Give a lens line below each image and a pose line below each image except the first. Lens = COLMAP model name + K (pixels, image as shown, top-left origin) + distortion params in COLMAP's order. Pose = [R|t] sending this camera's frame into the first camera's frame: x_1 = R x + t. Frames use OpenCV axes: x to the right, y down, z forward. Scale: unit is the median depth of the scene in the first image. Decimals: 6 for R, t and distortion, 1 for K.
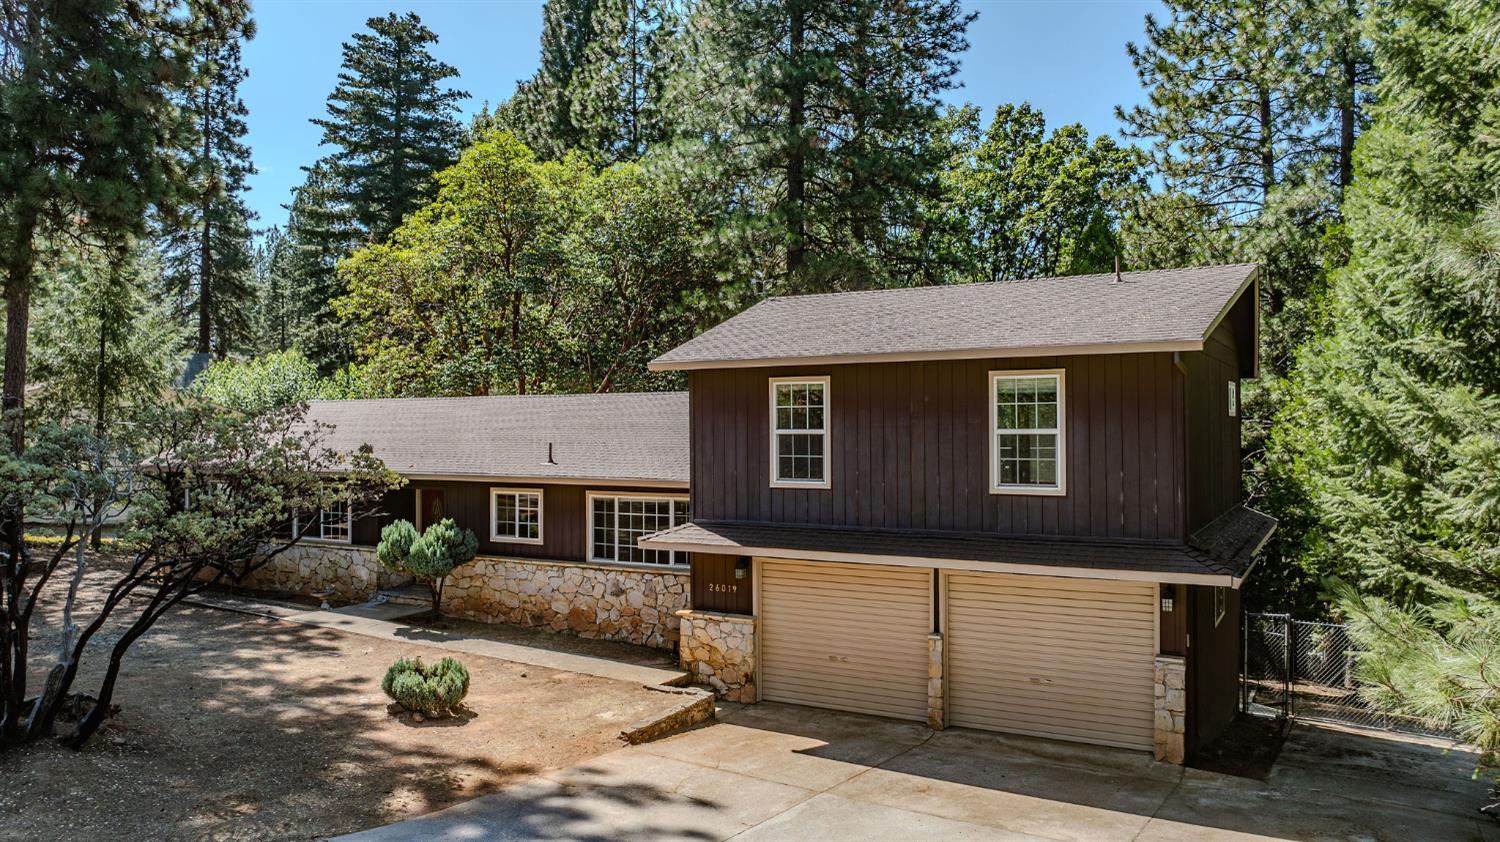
lens RADIAL K [[1050.4, 0, 748.2], [0, 1050.4, 408.2], [0, 0, 1]] dist [-0.054551, 0.060179]
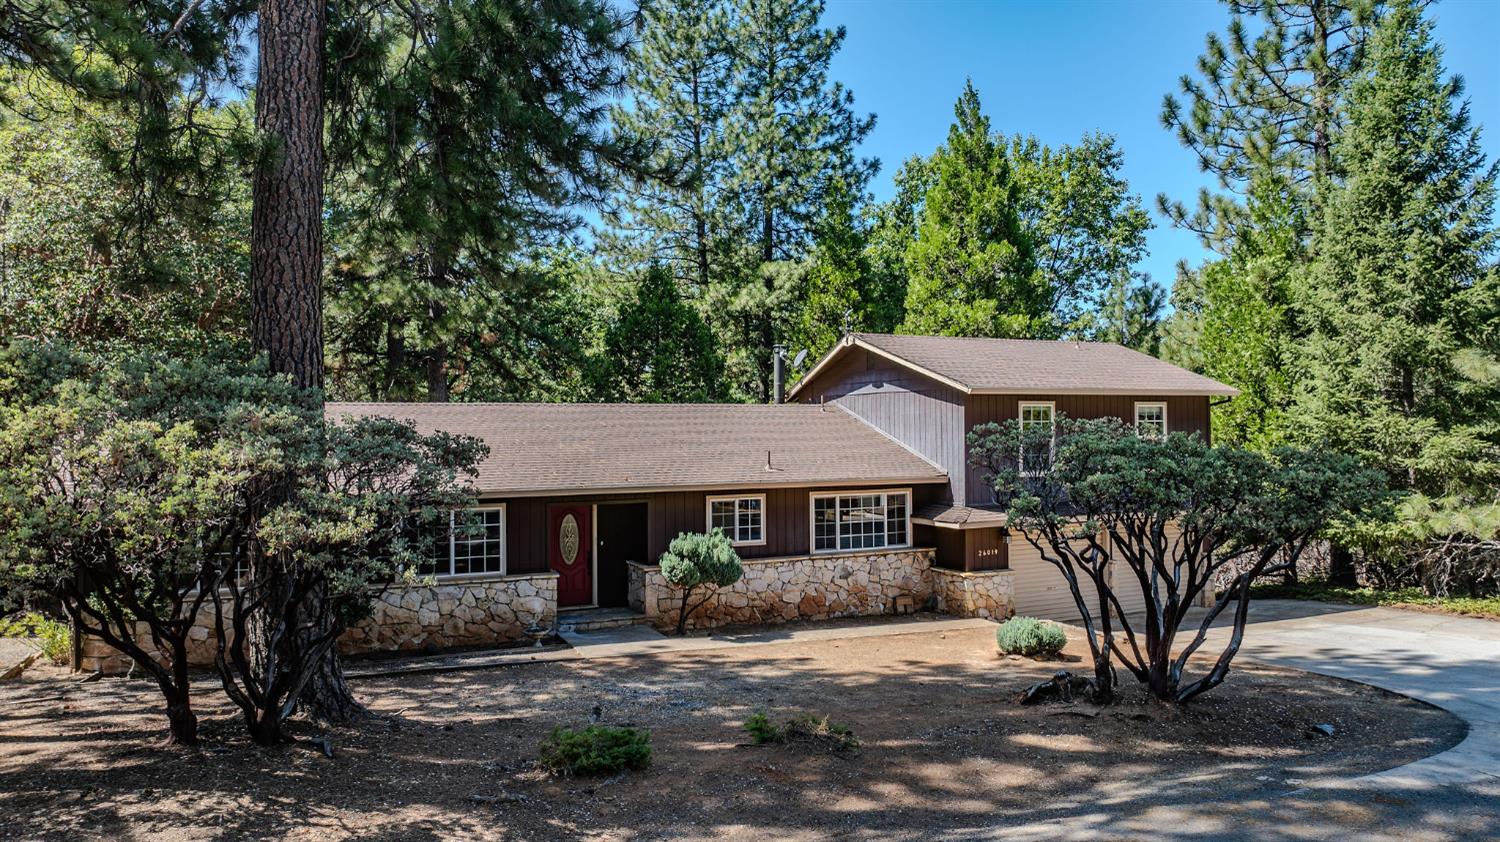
lens RADIAL K [[1050.4, 0, 748.2], [0, 1050.4, 408.2], [0, 0, 1]] dist [-0.054551, 0.060179]
pose [[0.572568, 0.017023, 0.819680, -1.467904], [-0.010905, 0.999854, -0.013147, 0.004436], [-0.819785, -0.001412, 0.572670, 0.520307]]
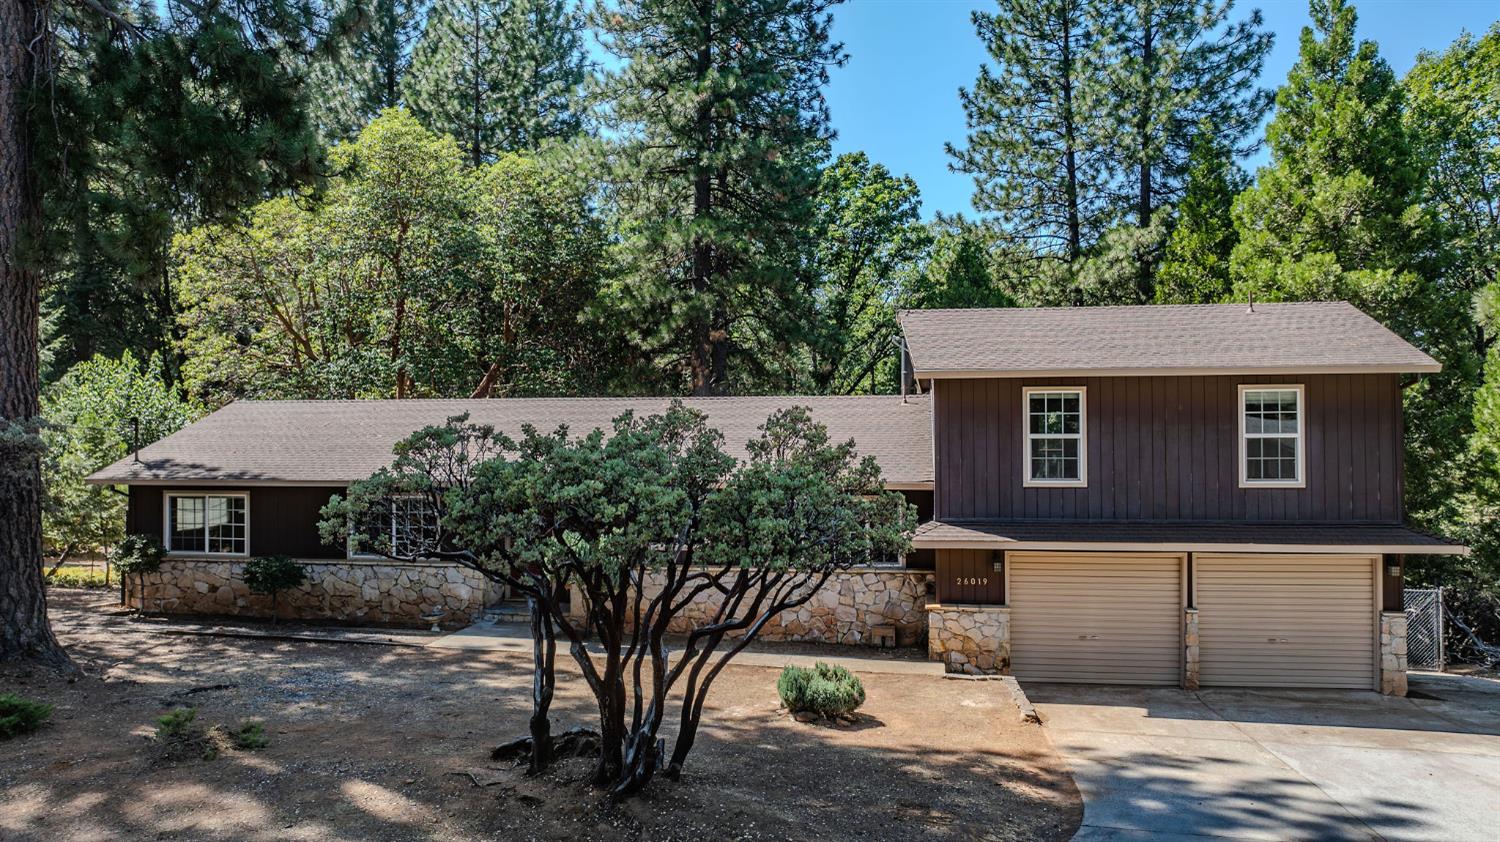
lens RADIAL K [[1045.3, 0, 740.5], [0, 1045.3, 419.5], [0, 0, 1]] dist [-0.053758, 0.026435]
pose [[0.937941, 0.003223, 0.346779, -0.681189], [-0.005763, 0.999964, 0.006296, -0.000160], [-0.346746, -0.007904, 0.937926, 0.088993]]
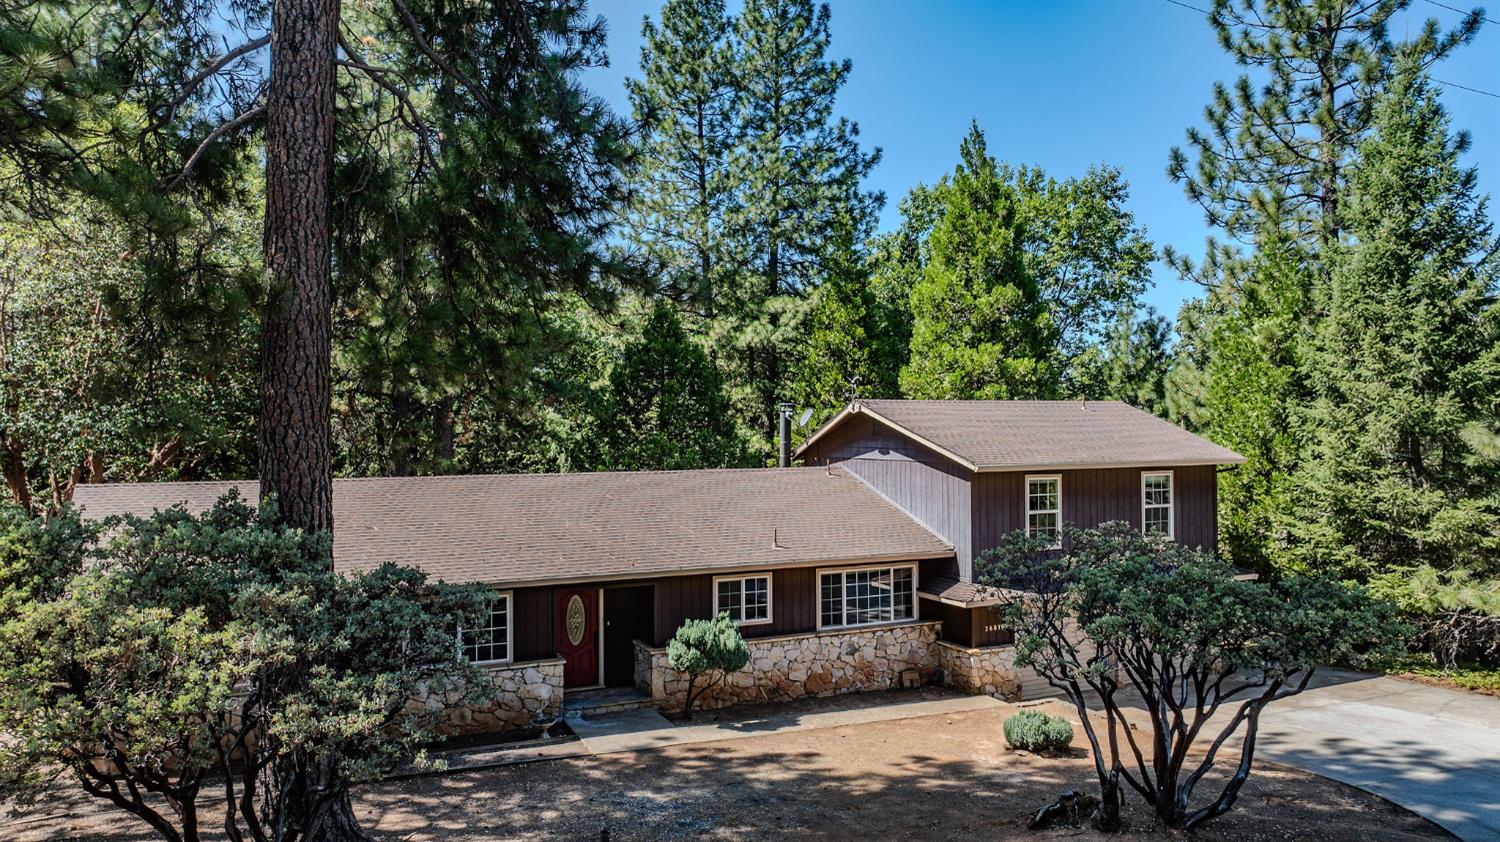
lens RADIAL K [[1050.4, 0, 748.2], [0, 1050.4, 408.2], [0, 0, 1]] dist [-0.054551, 0.060179]
pose [[0.575669, 0.018104, 0.817483, -1.471525], [-0.011349, 0.999835, -0.014150, -0.102696], [-0.817604, -0.001131, 0.575779, 0.523306]]
